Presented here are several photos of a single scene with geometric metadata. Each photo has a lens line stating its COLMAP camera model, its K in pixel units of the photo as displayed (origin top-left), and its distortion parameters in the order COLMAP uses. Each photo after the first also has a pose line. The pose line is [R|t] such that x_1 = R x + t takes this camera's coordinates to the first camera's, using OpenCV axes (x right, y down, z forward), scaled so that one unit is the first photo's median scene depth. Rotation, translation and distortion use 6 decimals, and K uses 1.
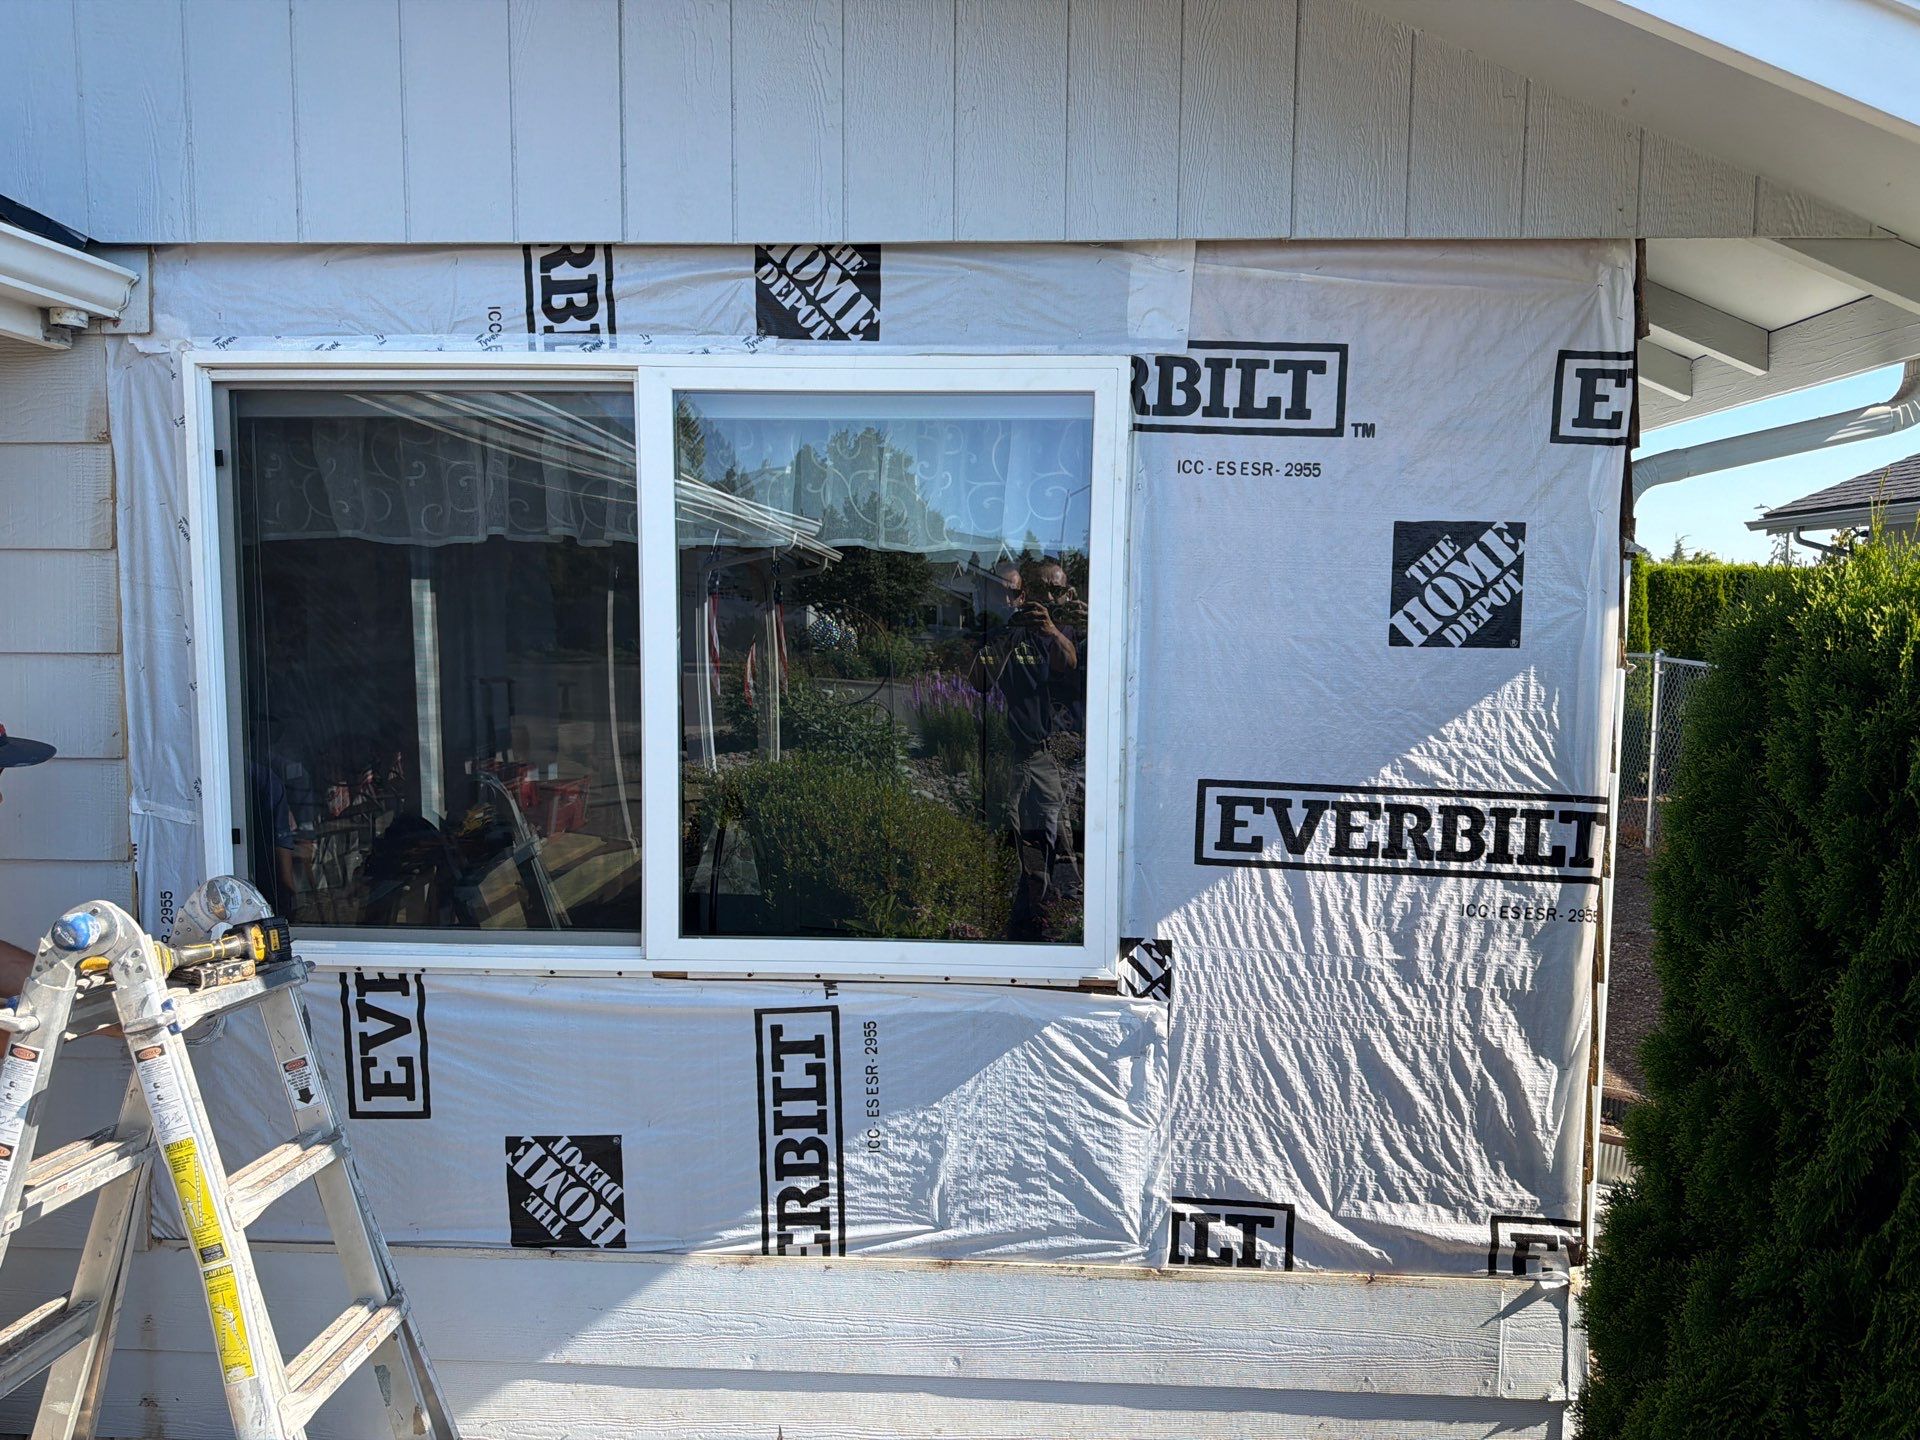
lens RADIAL K [[1371.6, 0, 967.1], [0, 1371.6, 734.2], [0, 0, 1]] dist [0.079341, -0.104299]
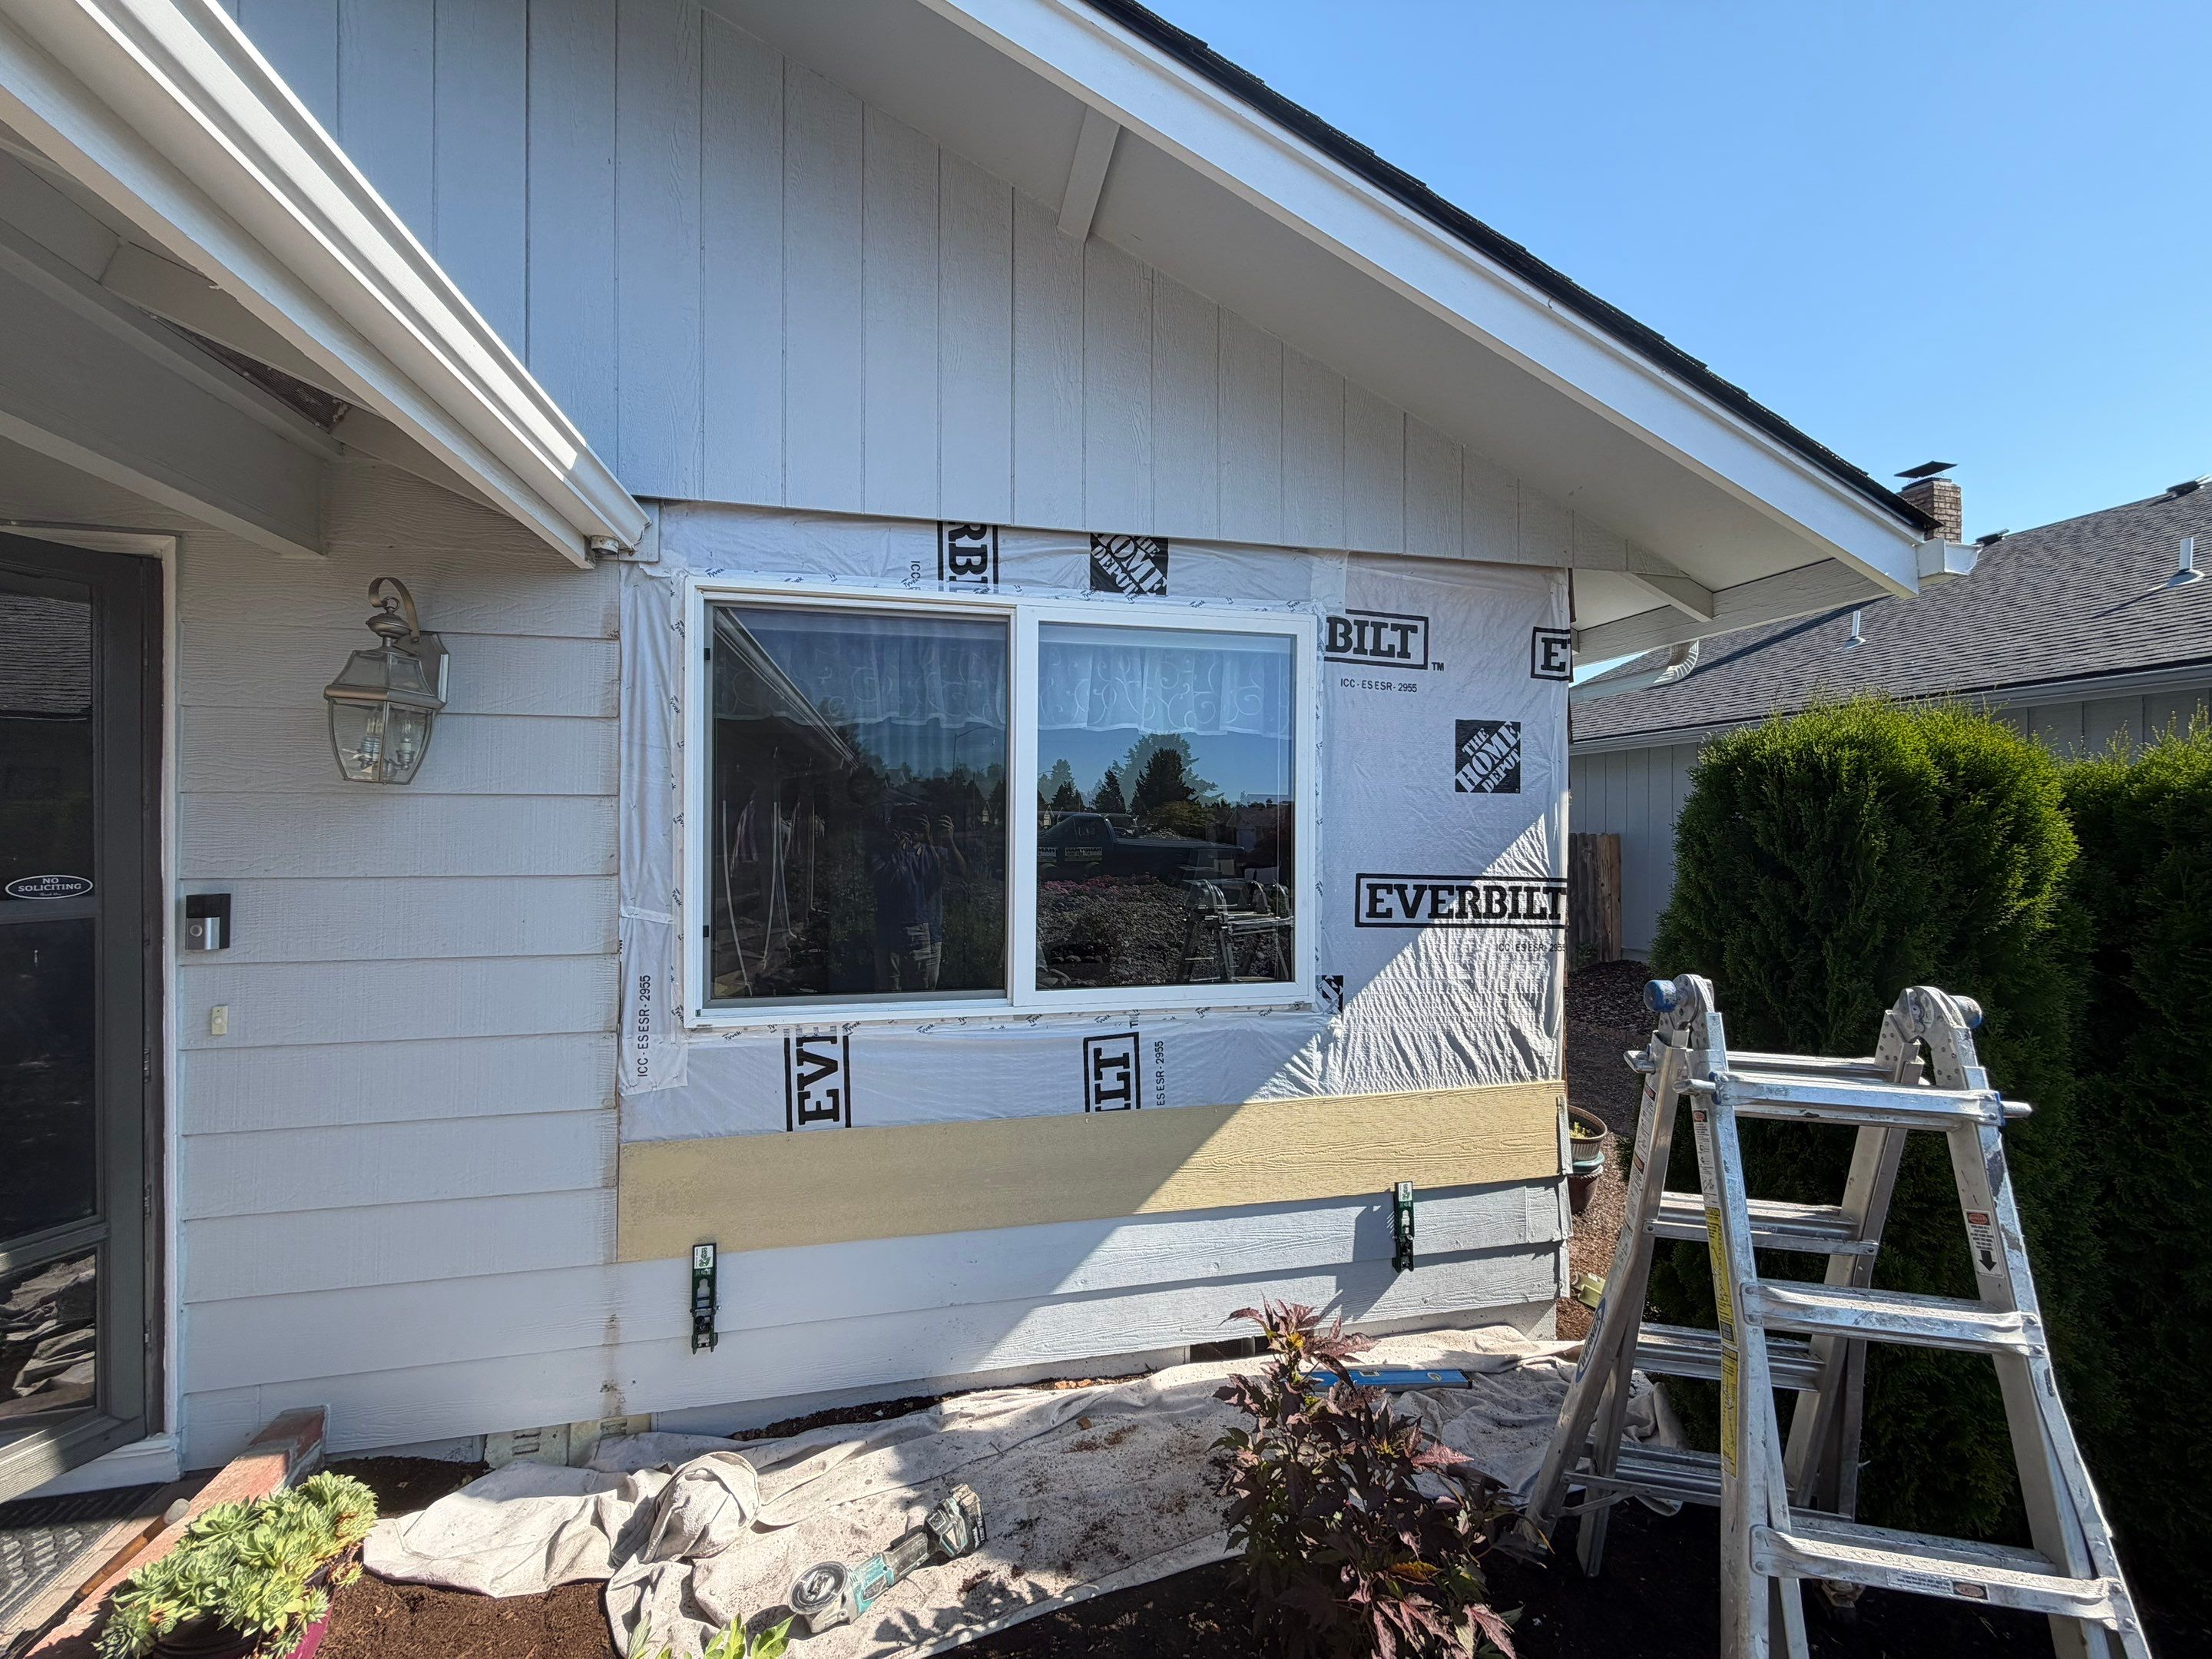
lens RADIAL K [[893.8, 0, 1096.1], [0, 893.8, 830.4], [0, 0, 1]] dist [0.003724, -0.000679]
pose [[0.964800, -0.005662, 0.262922, -0.406634], [0.029046, 0.995946, -0.085138, 0.063532], [-0.261374, 0.089777, 0.961053, 0.062355]]
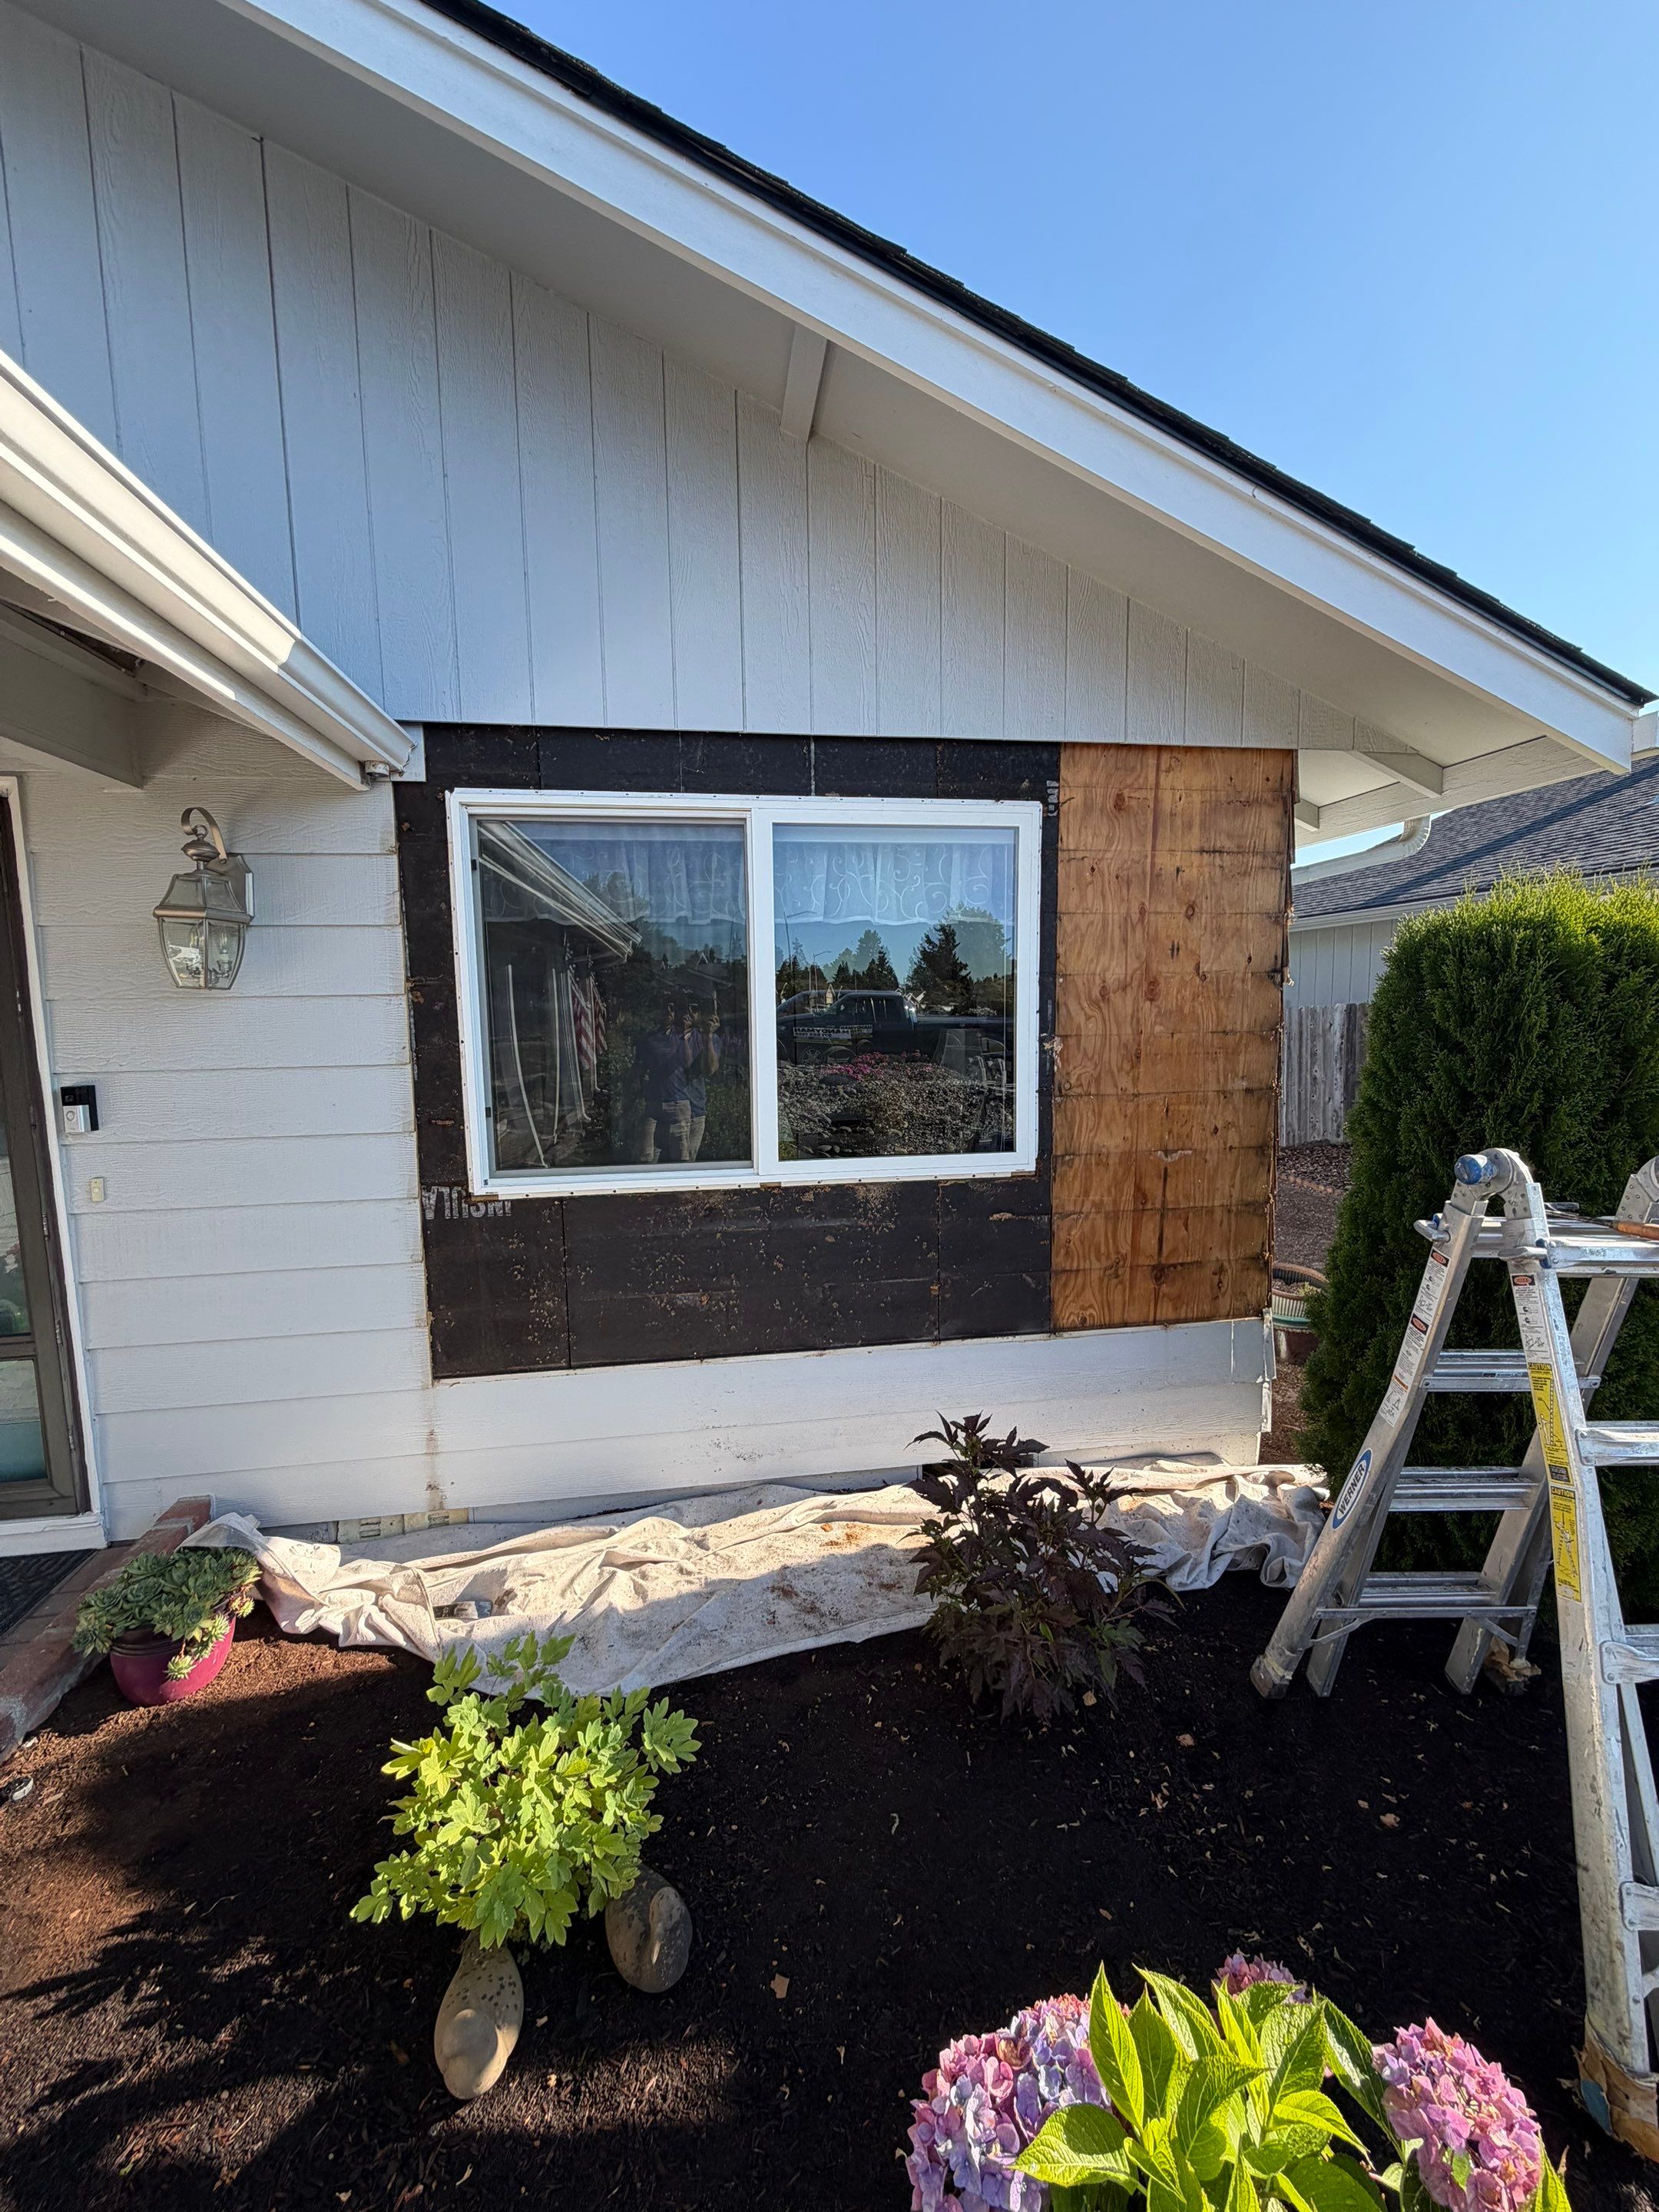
lens RADIAL K [[893.8, 0, 829.5], [0, 893.8, 1106.0], [0, 0, 1]] dist [0.003724, -0.000679]
pose [[0.979005, -0.045213, 0.198758, -0.367162], [0.041642, 0.998888, 0.022111, 0.063520], [-0.199537, -0.013370, 0.979799, -0.052305]]
